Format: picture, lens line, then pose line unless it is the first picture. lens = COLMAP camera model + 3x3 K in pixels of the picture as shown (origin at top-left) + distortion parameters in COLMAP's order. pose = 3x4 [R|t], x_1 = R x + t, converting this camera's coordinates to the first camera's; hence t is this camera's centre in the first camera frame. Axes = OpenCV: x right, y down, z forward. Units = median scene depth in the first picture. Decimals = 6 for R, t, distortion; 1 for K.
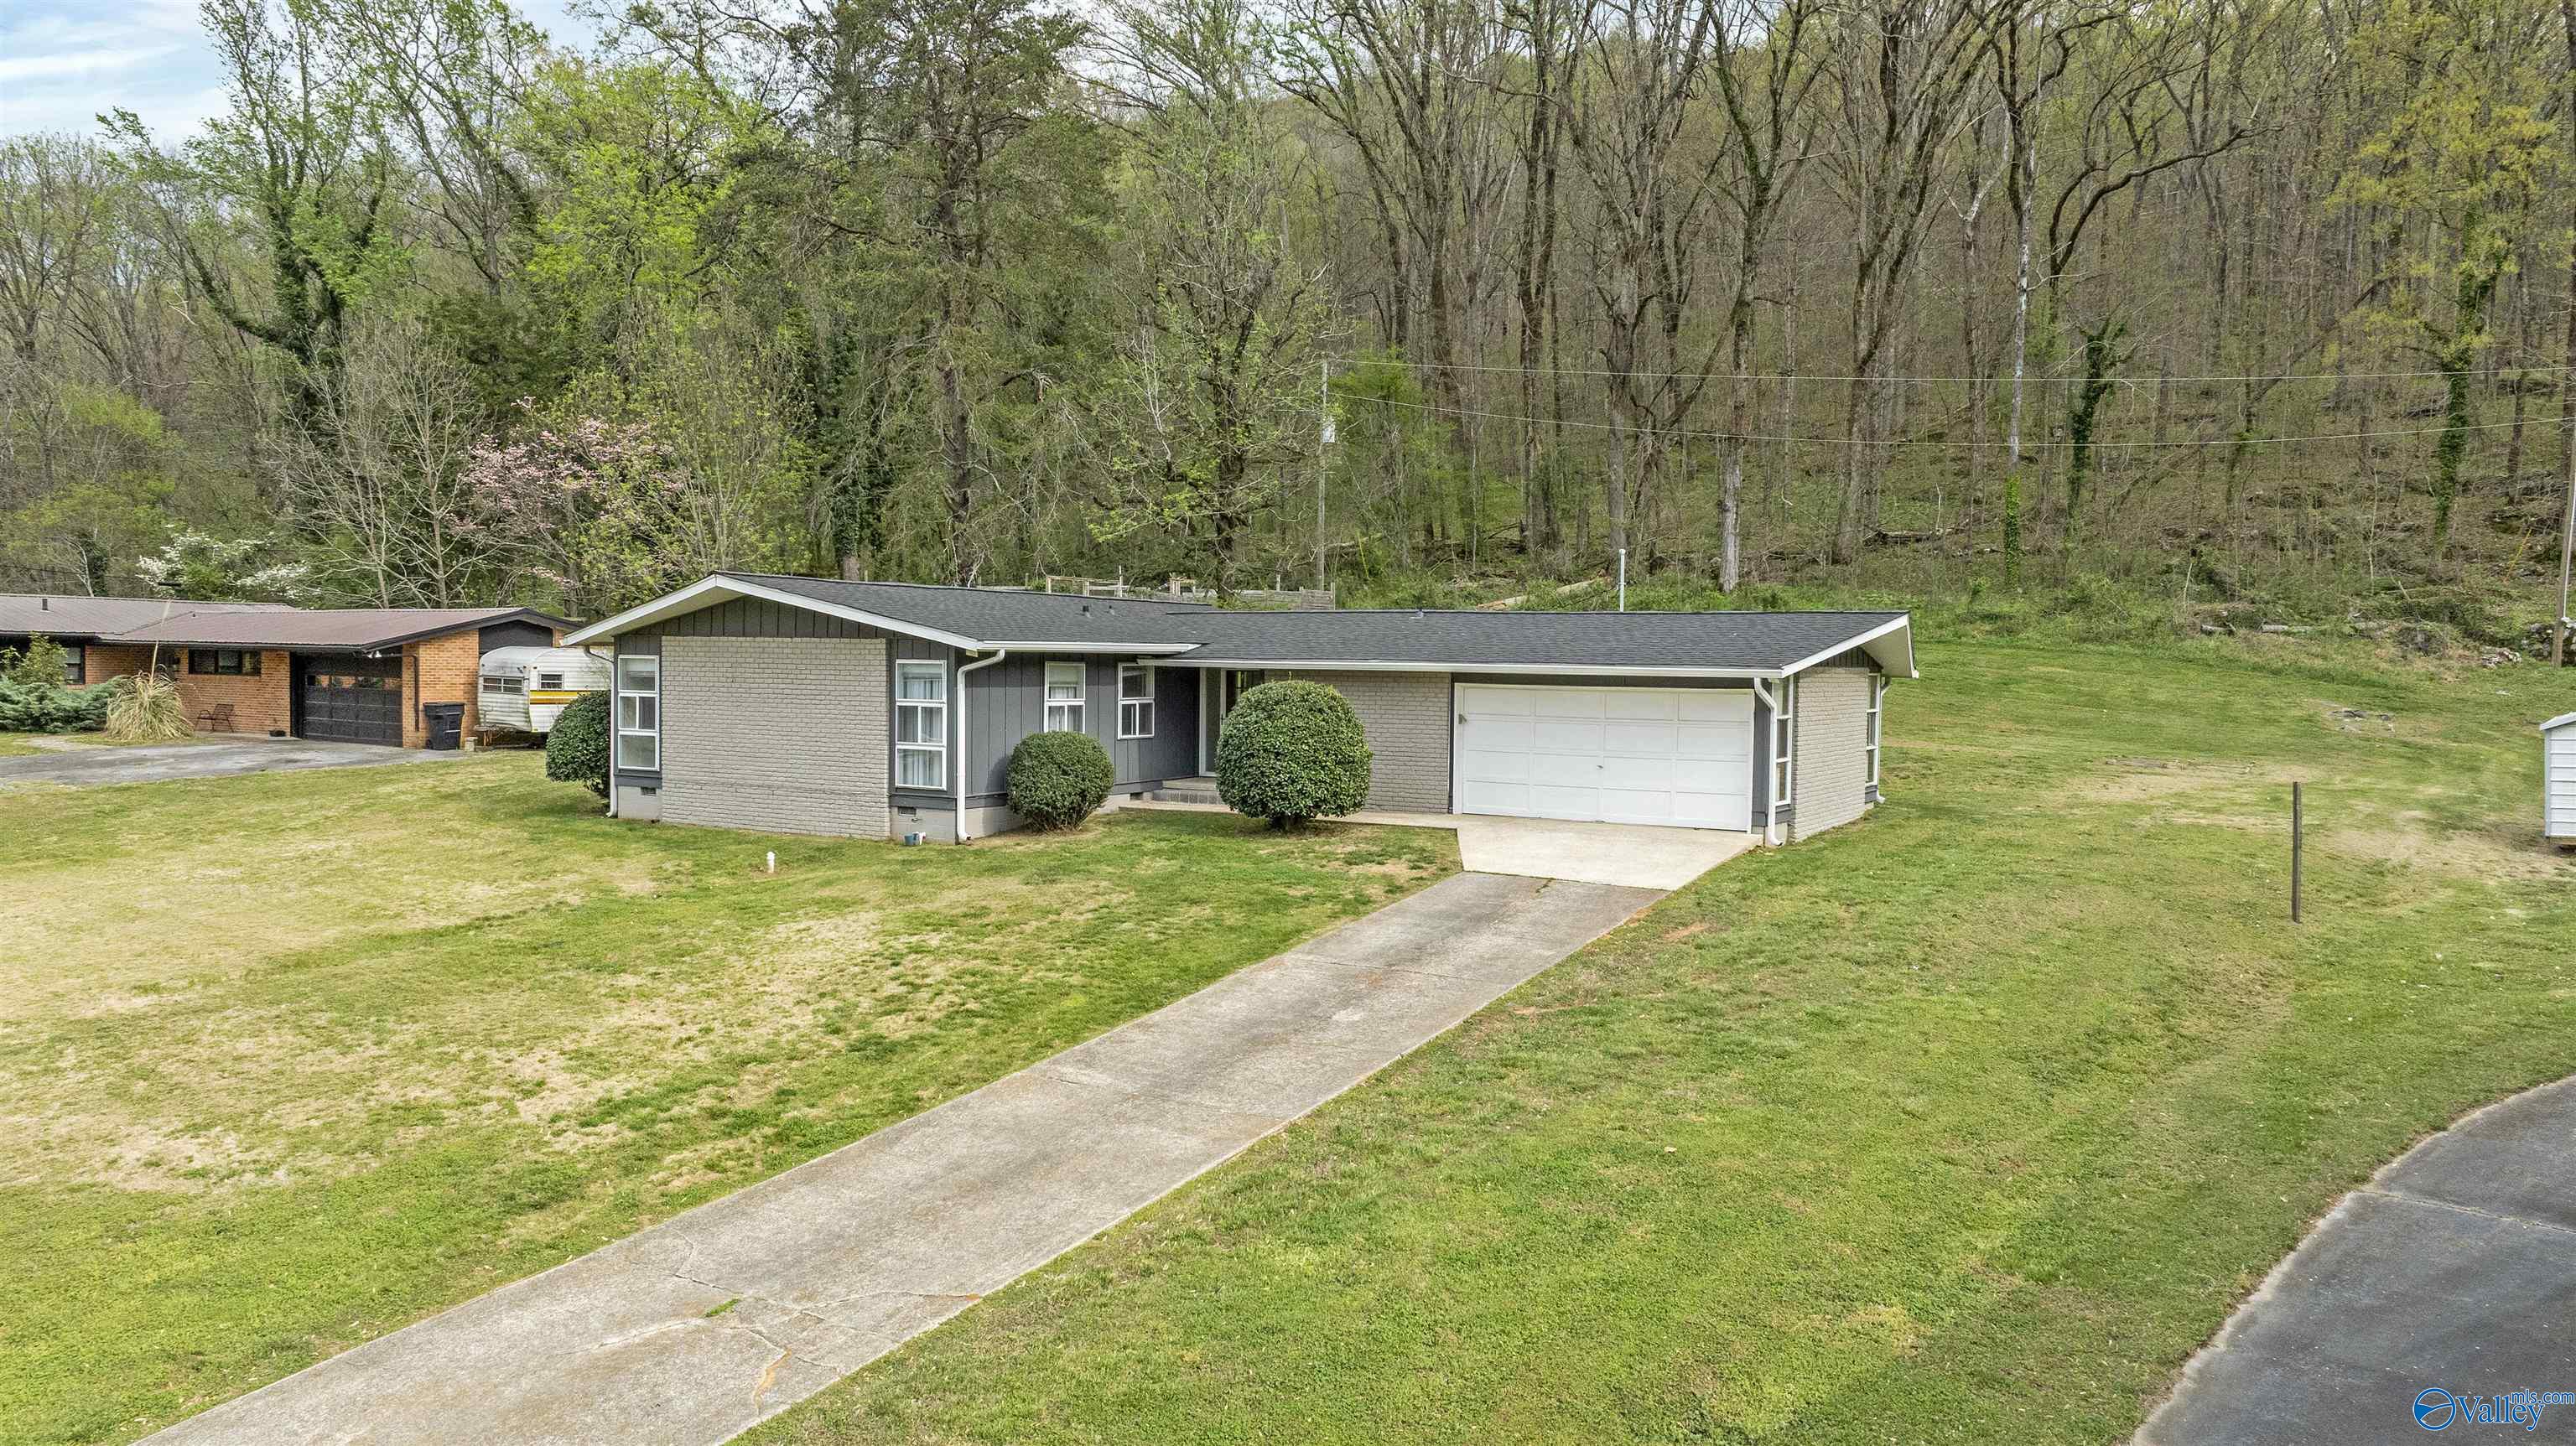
lens RADIAL K [[1809.8, 0, 1288.0], [0, 1809.8, 723.0], [0, 0, 1]] dist [-0.019363, -0.006865]
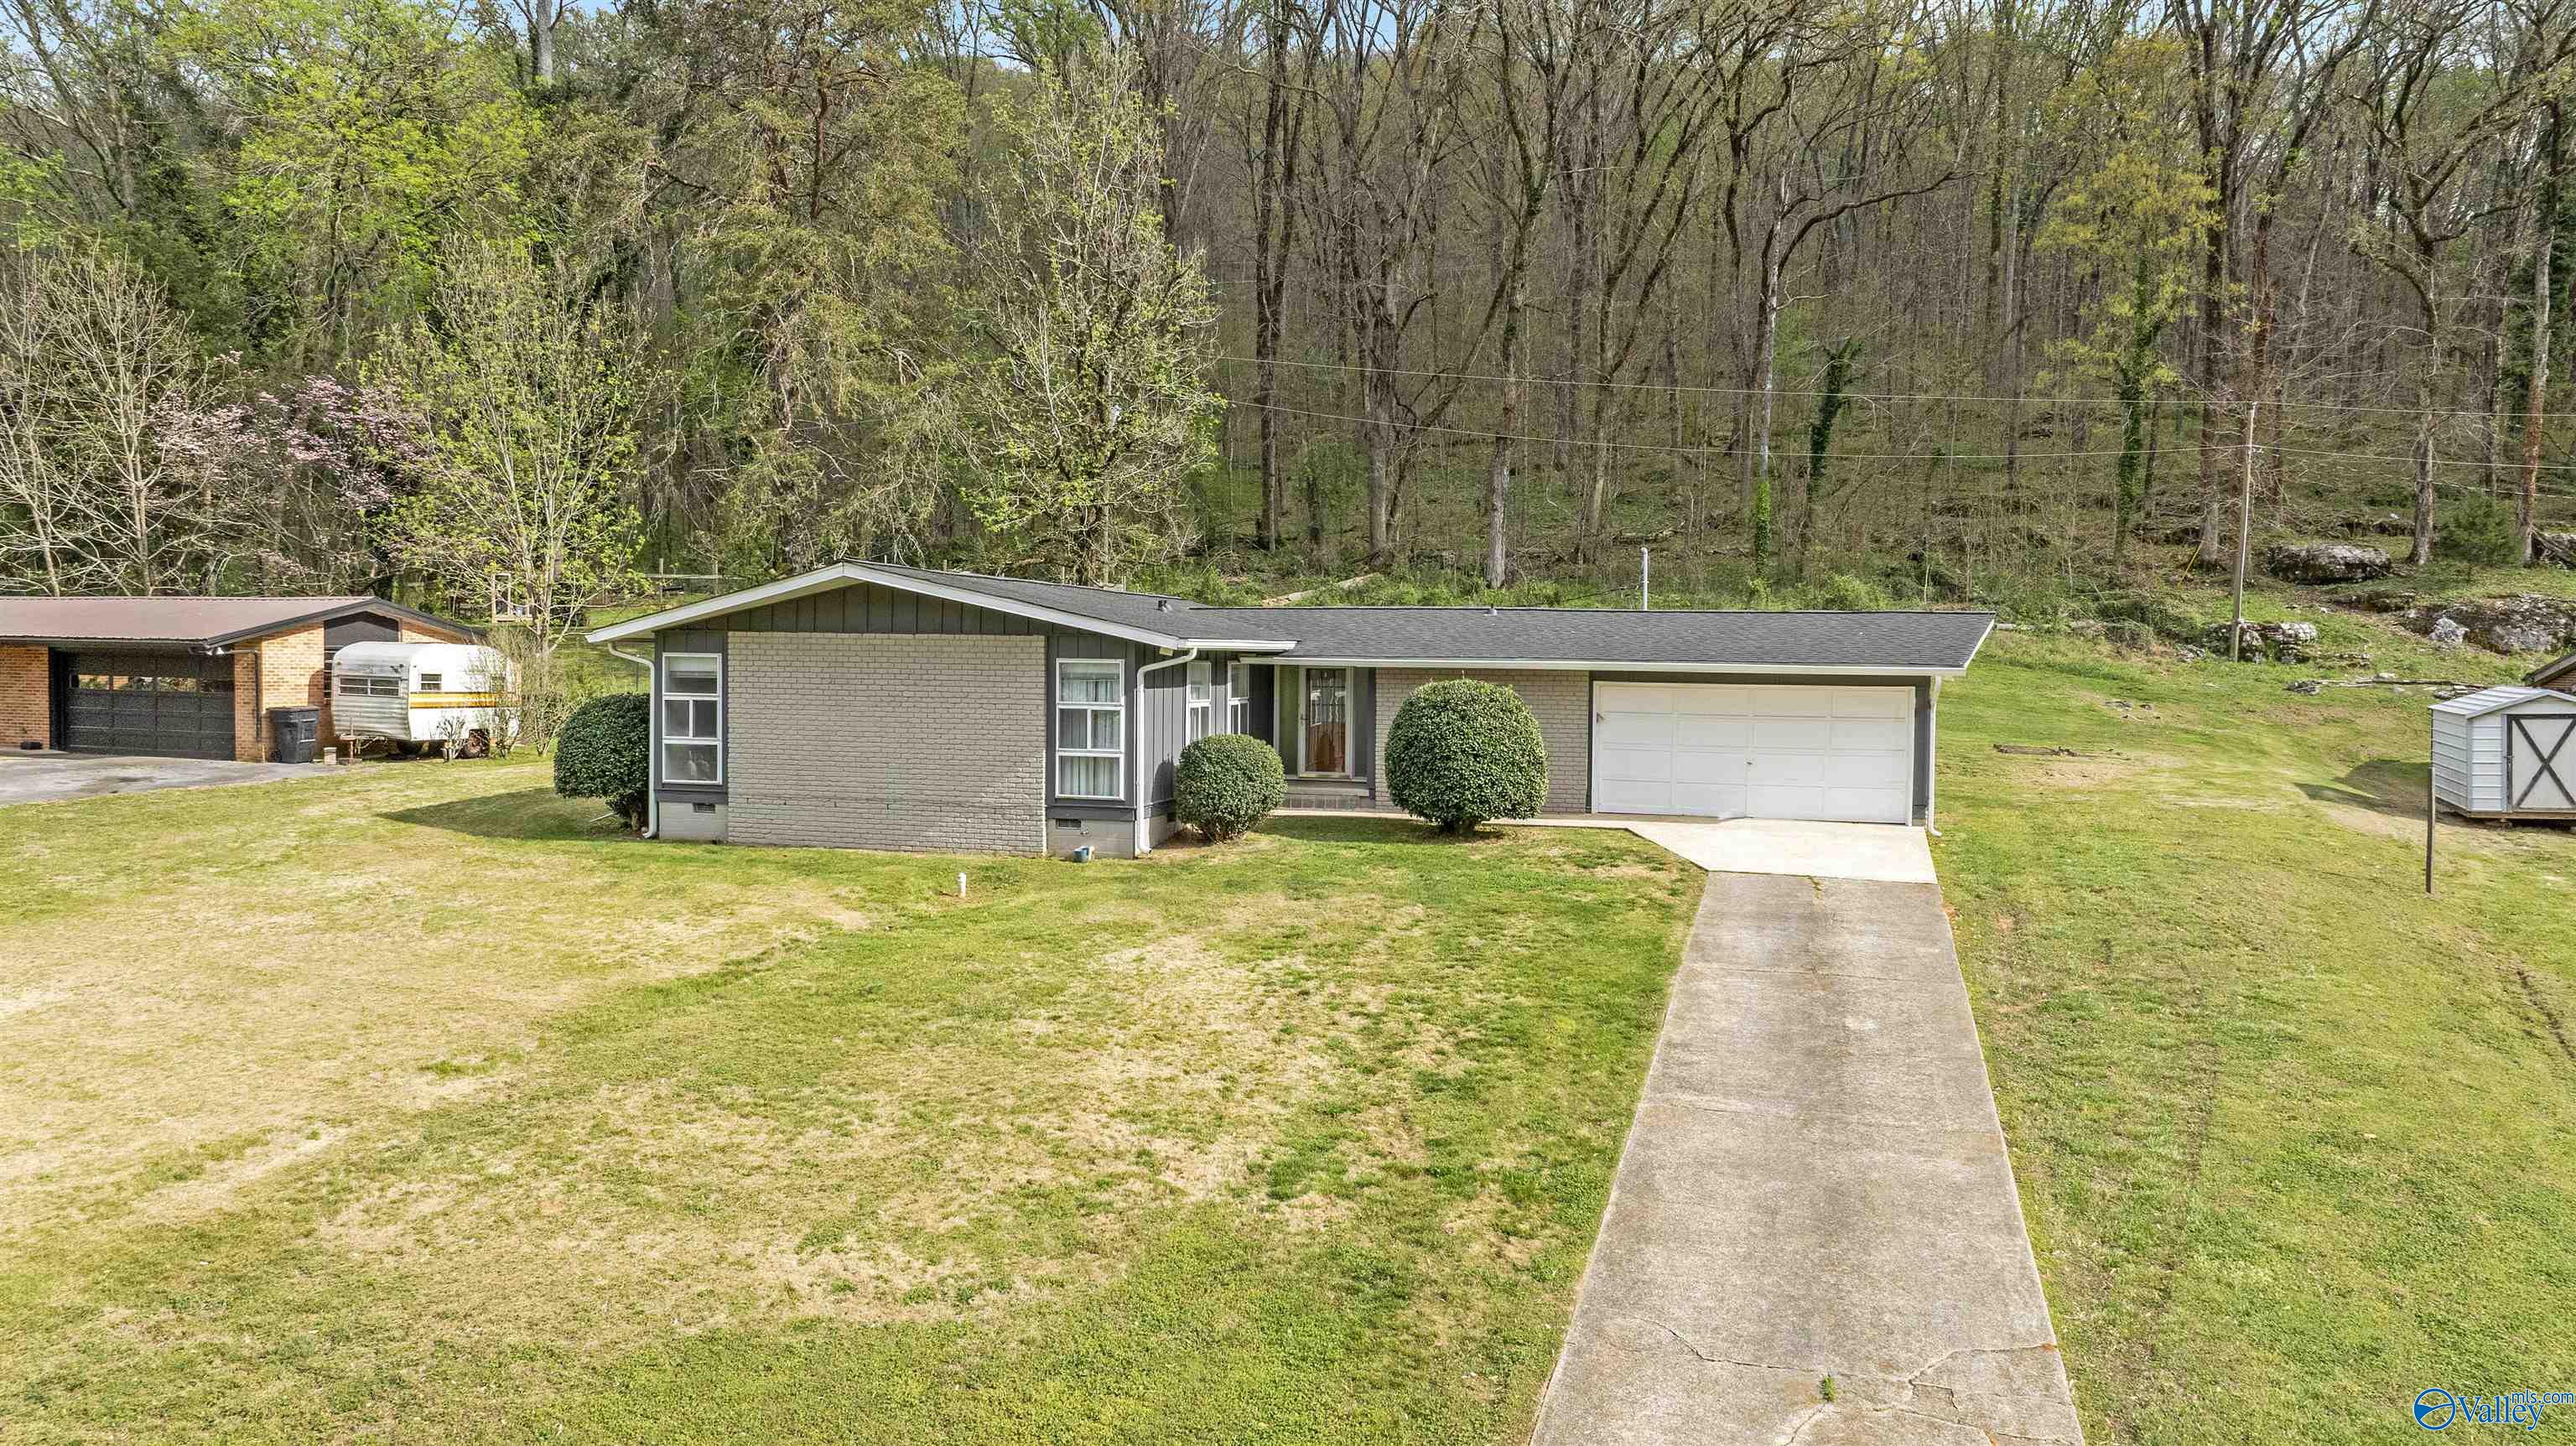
lens RADIAL K [[1809.8, 0, 1288.0], [0, 1809.8, 723.0], [0, 0, 1]] dist [-0.019363, -0.006865]
pose [[0.966947, -0.009843, 0.254789, -0.322586], [0.008853, 0.999948, 0.005032, -0.005767], [-0.254825, -0.002610, 0.966984, 0.081592]]
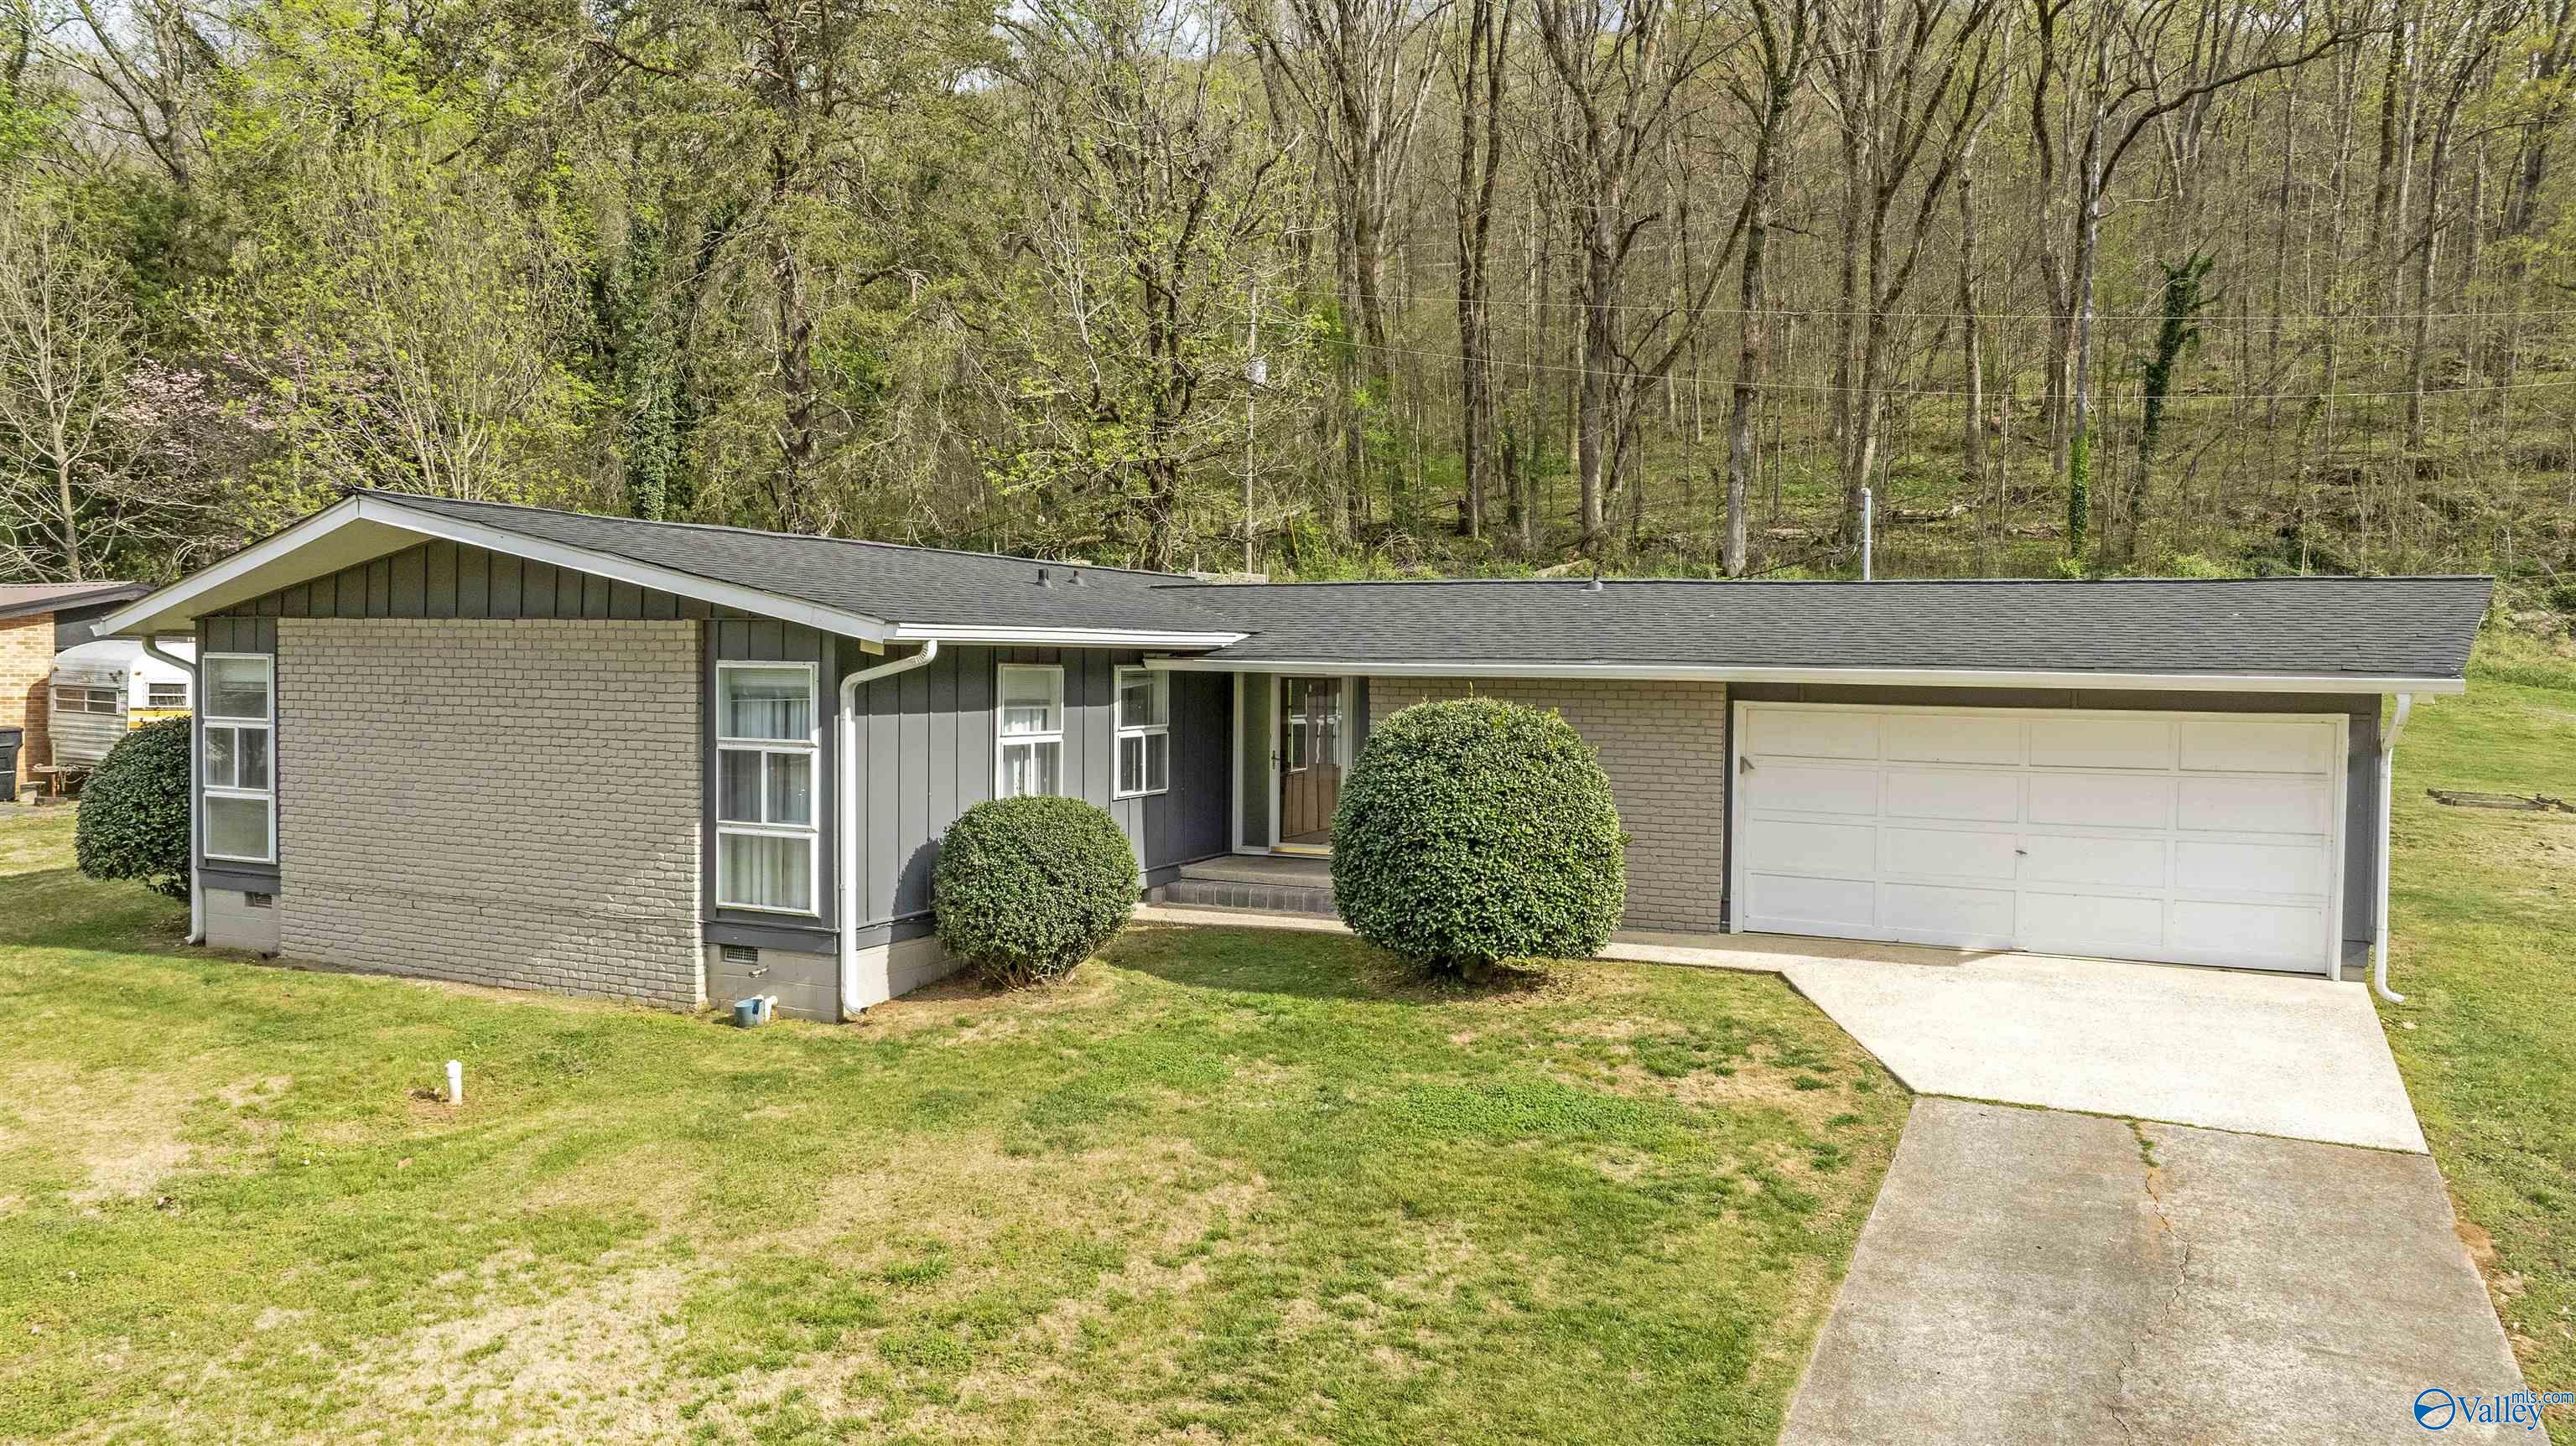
lens RADIAL K [[1816.8, 0, 1288.9], [0, 1816.8, 728.3], [0, 0, 1]] dist [-0.060957, 0.079000]
pose [[0.995412, -0.004538, 0.095573, -0.099205], [0.004216, 0.999985, 0.003568, -0.016214], [-0.095588, -0.003149, 0.995416, 0.451784]]
